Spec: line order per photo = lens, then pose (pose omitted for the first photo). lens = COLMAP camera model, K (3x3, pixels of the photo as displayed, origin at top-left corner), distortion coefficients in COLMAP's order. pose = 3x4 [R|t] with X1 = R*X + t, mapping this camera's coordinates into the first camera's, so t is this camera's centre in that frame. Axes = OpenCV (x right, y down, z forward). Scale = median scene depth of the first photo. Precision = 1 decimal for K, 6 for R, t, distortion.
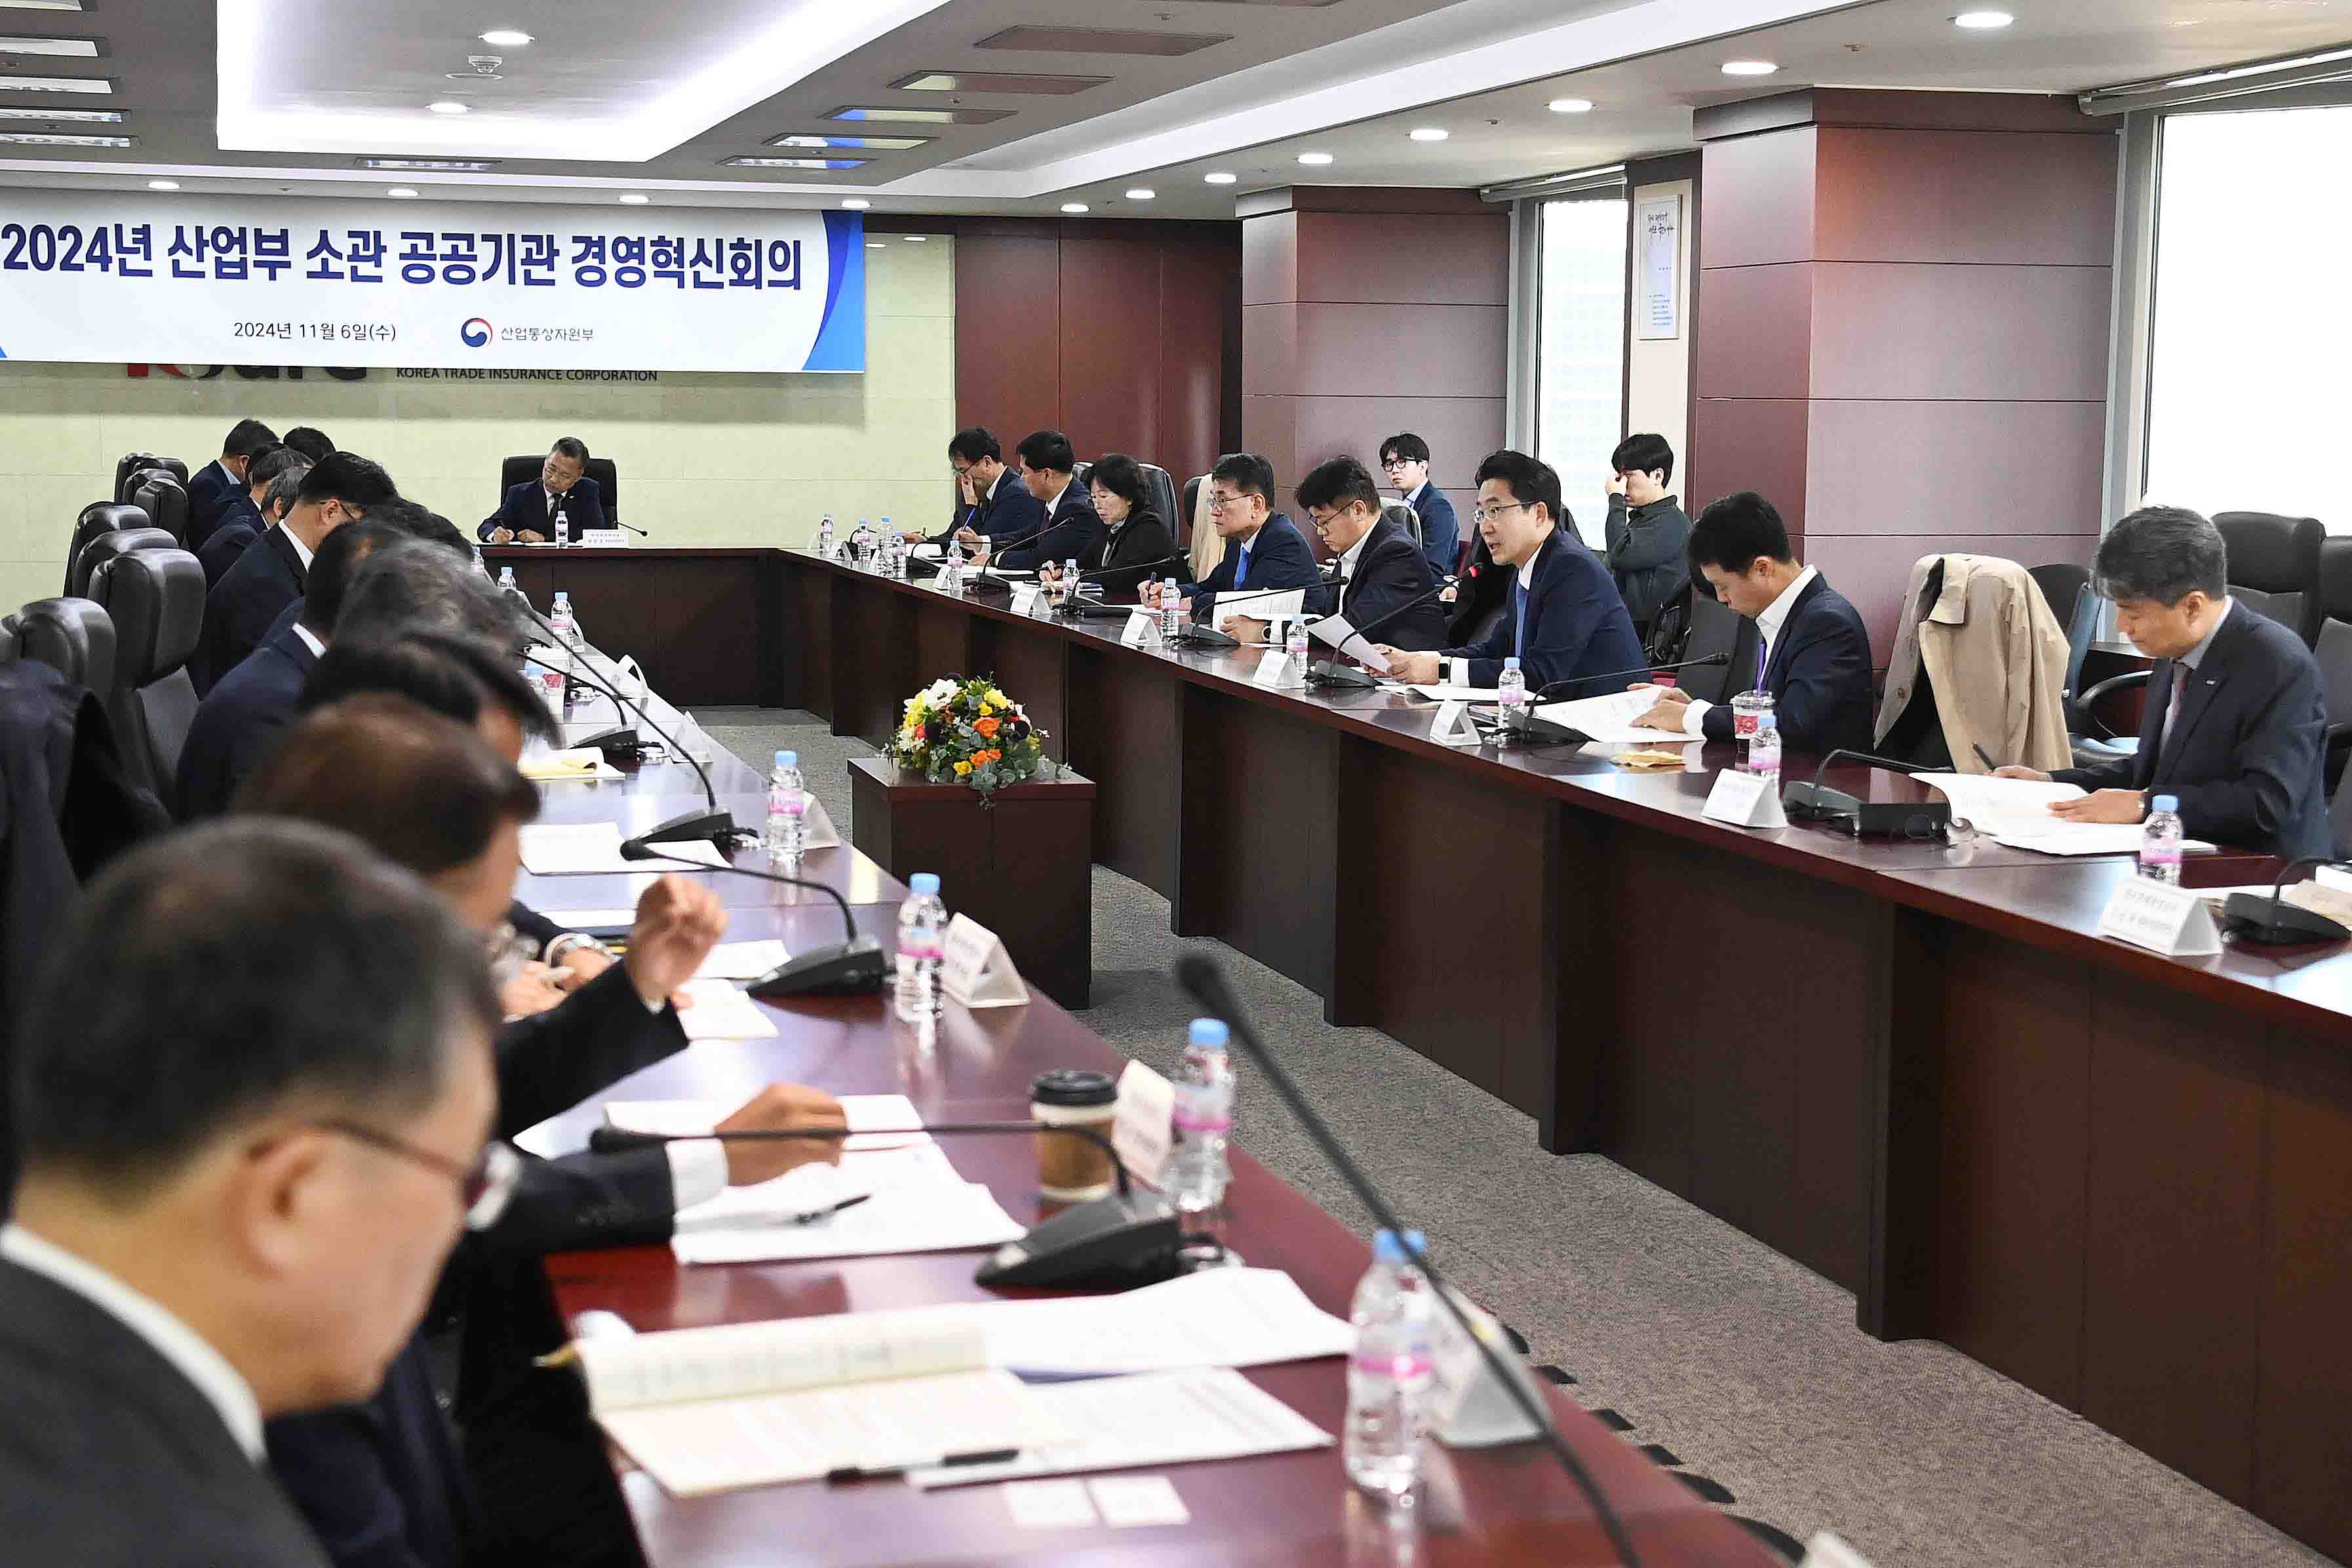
lens RADIAL K [[3151.0, 0, 1176.0], [0, 3151.0, 784.0], [0, 0, 1]] dist [-0.021788, -0.162133]
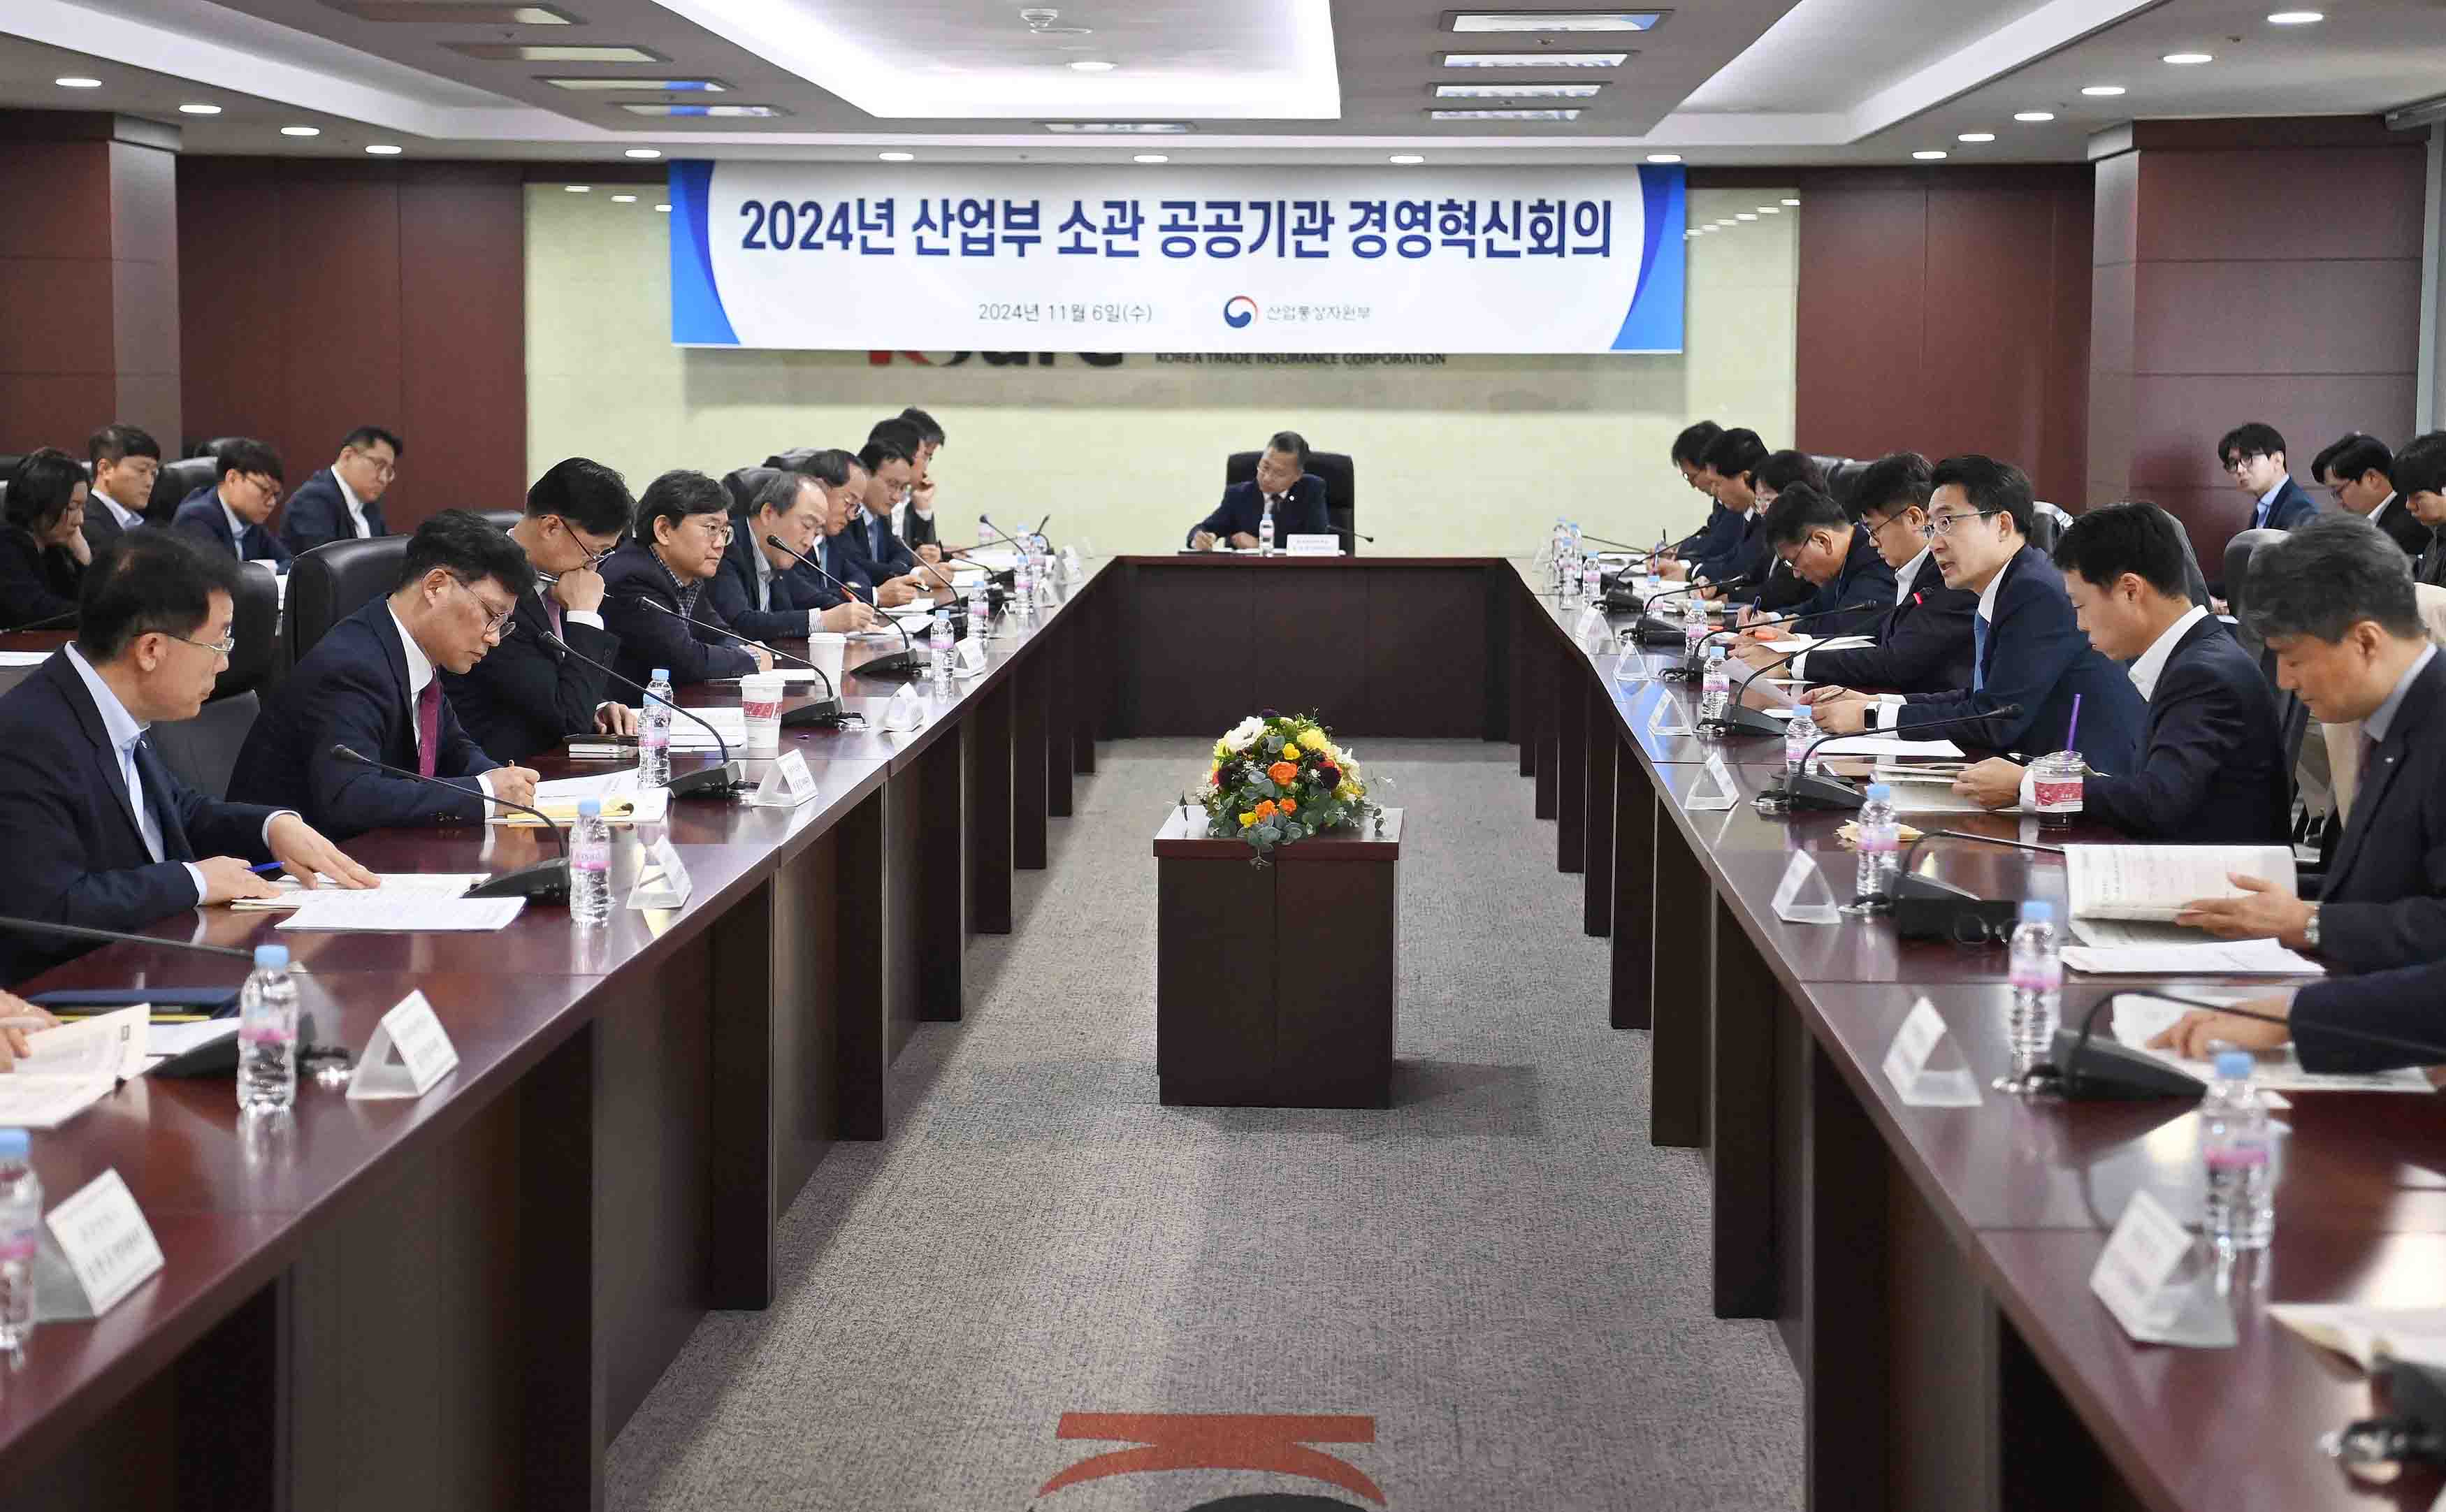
lens RADIAL K [[3649.5, 0, 1223.0], [0, 3649.5, 756.0], [0, 0, 1]] dist [-0.025339, -0.024137]
pose [[0.945764, 0.024677, -0.323917, 0.111306], [-0.030708, 0.999437, -0.013519, -0.003990], [0.323401, 0.022733, 0.945989, 0.024988]]
